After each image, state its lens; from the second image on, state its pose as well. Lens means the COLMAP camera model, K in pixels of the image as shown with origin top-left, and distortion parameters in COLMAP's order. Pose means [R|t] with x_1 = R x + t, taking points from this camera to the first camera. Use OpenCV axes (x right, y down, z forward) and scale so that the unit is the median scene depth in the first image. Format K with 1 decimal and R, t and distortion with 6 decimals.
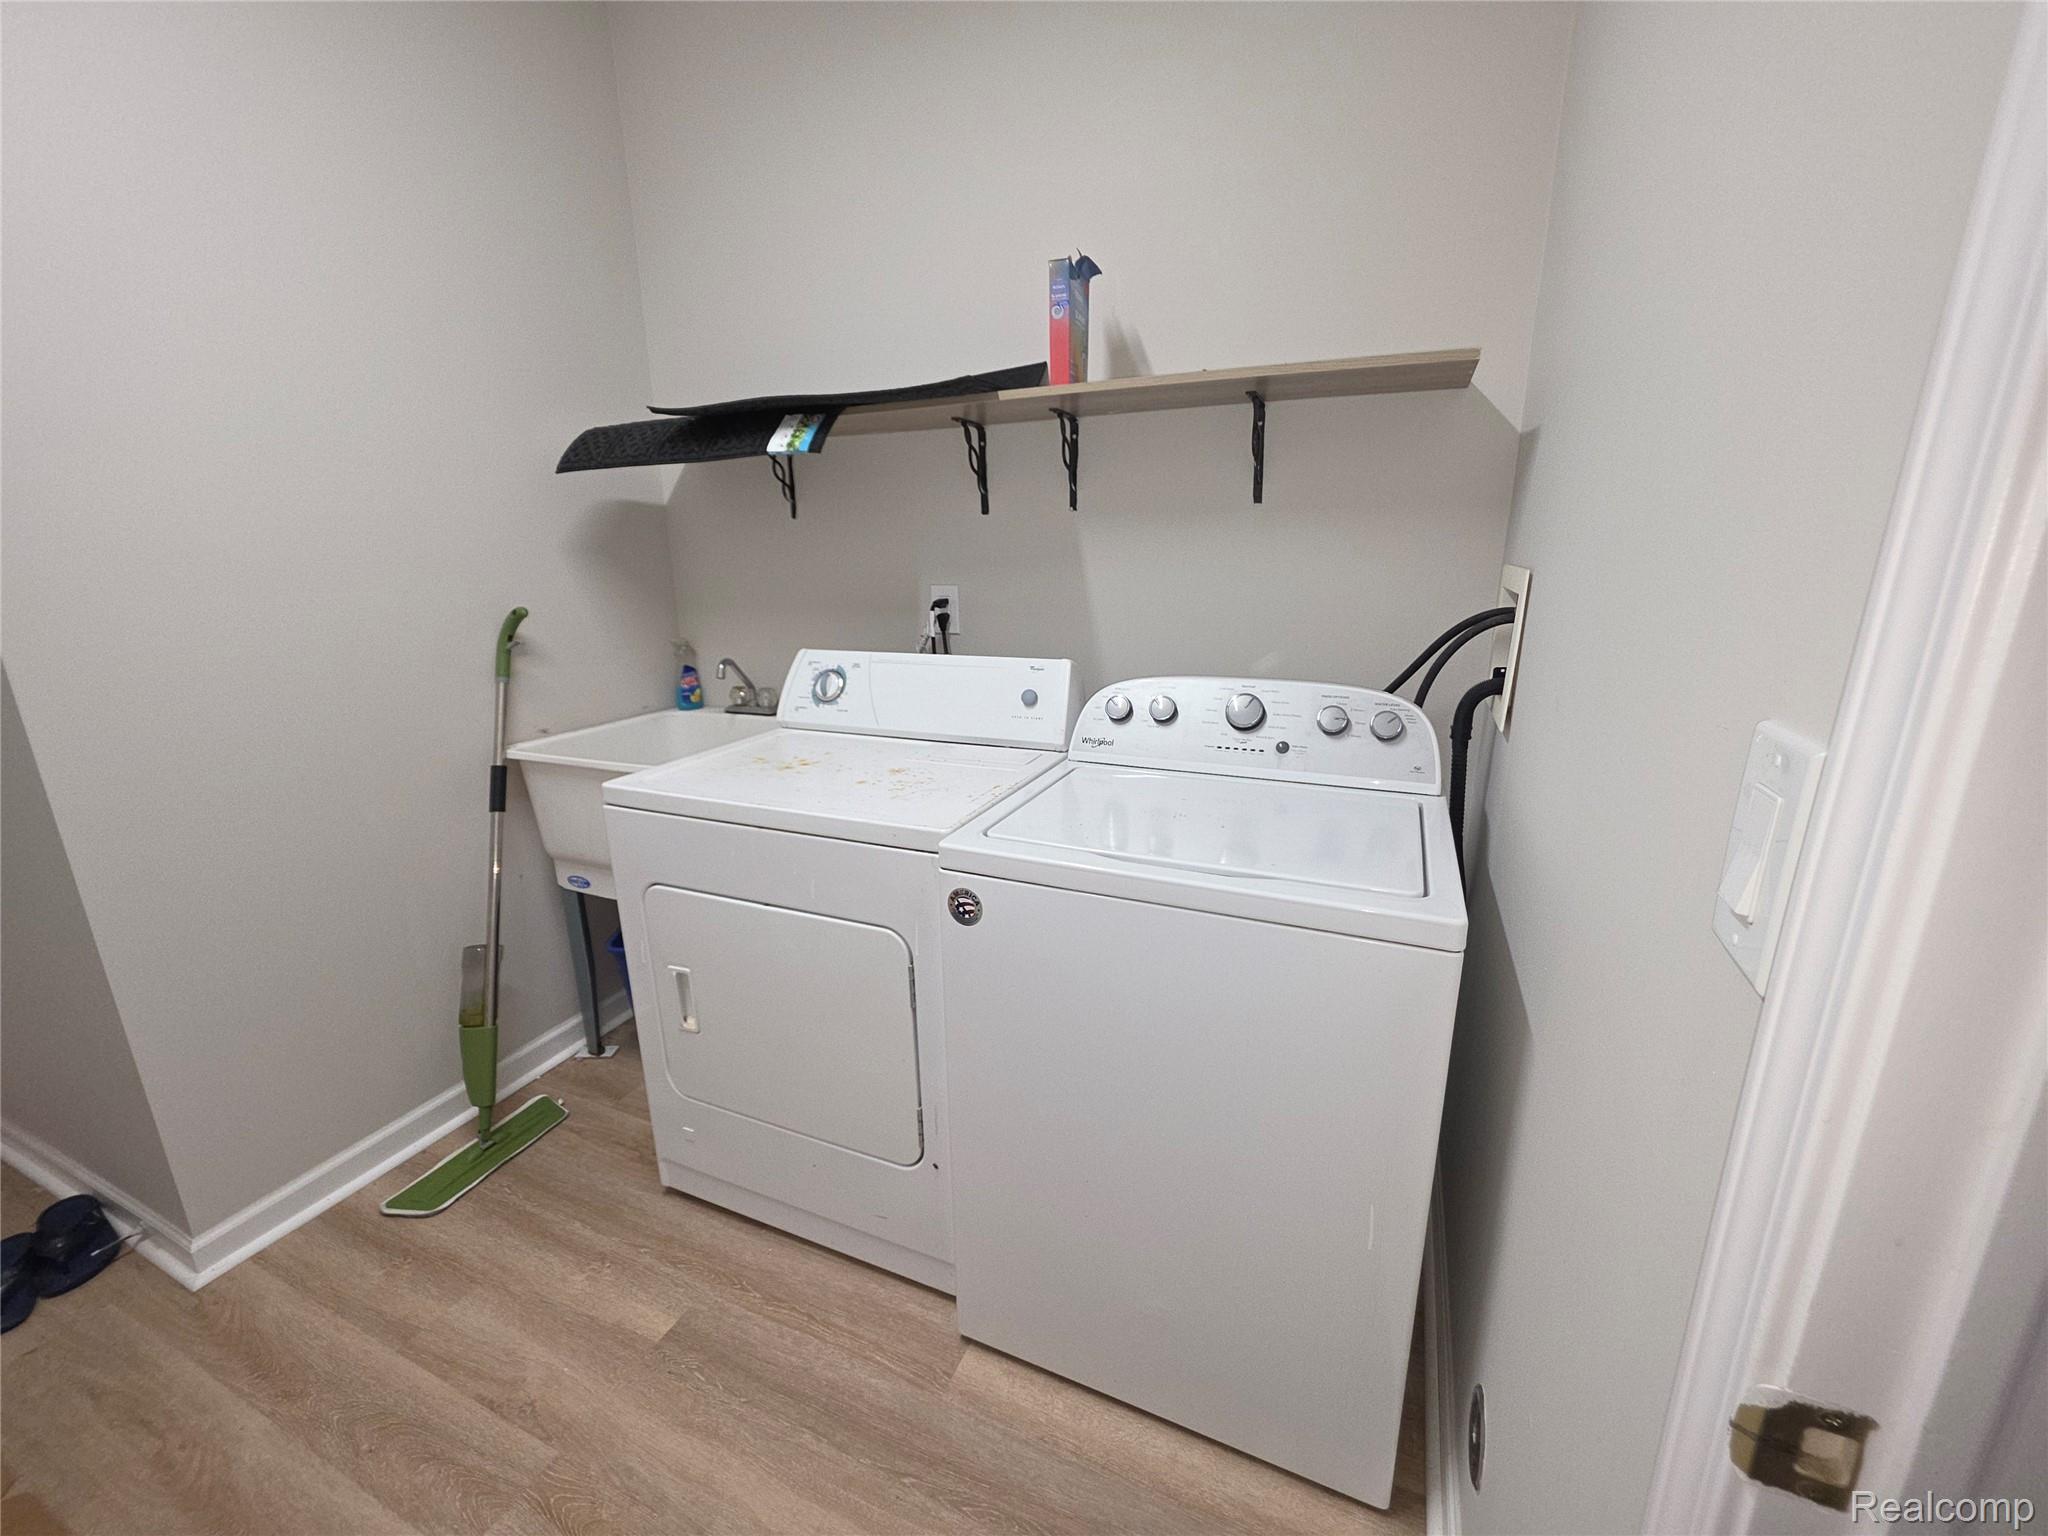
lens RADIAL K [[820.3, 0, 1018.5], [0, 820.3, 764.2], [0, 0, 1]] dist [0.000402, 0.000187]
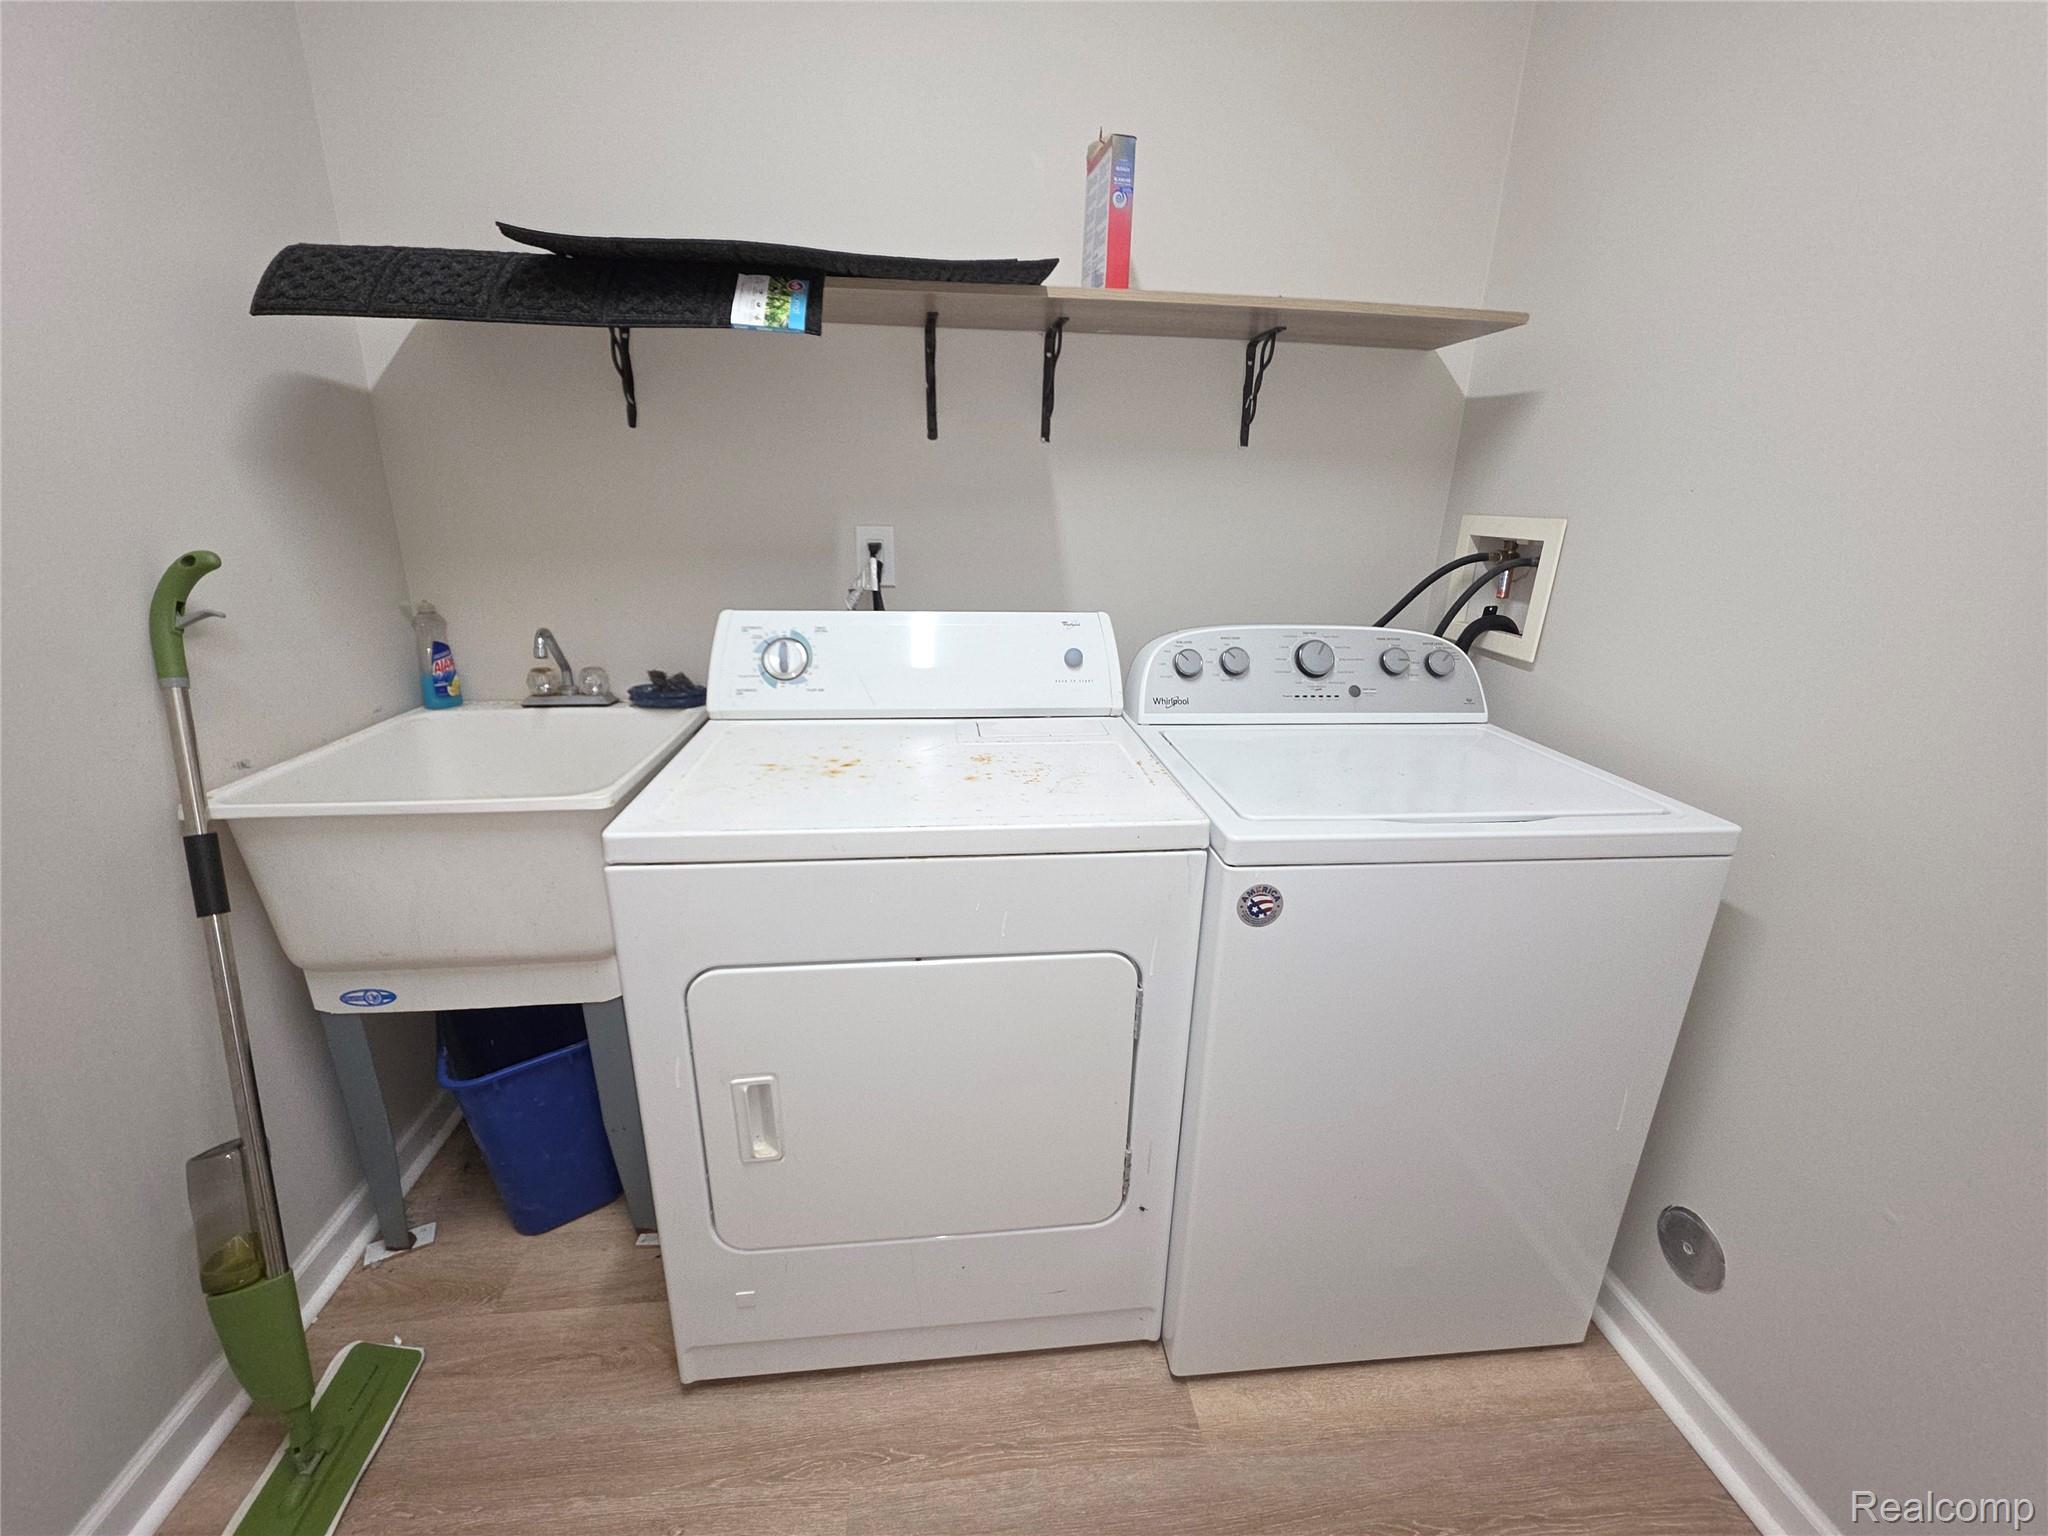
lens RADIAL K [[820.3, 0, 1018.5], [0, 820.3, 764.2], [0, 0, 1]] dist [0.000402, 0.000187]
pose [[0.868474, -0.121293, 0.480668, -0.458843], [0.094158, 0.992315, 0.080279, -0.043441], [-0.486711, -0.024461, 0.873220, 0.259817]]
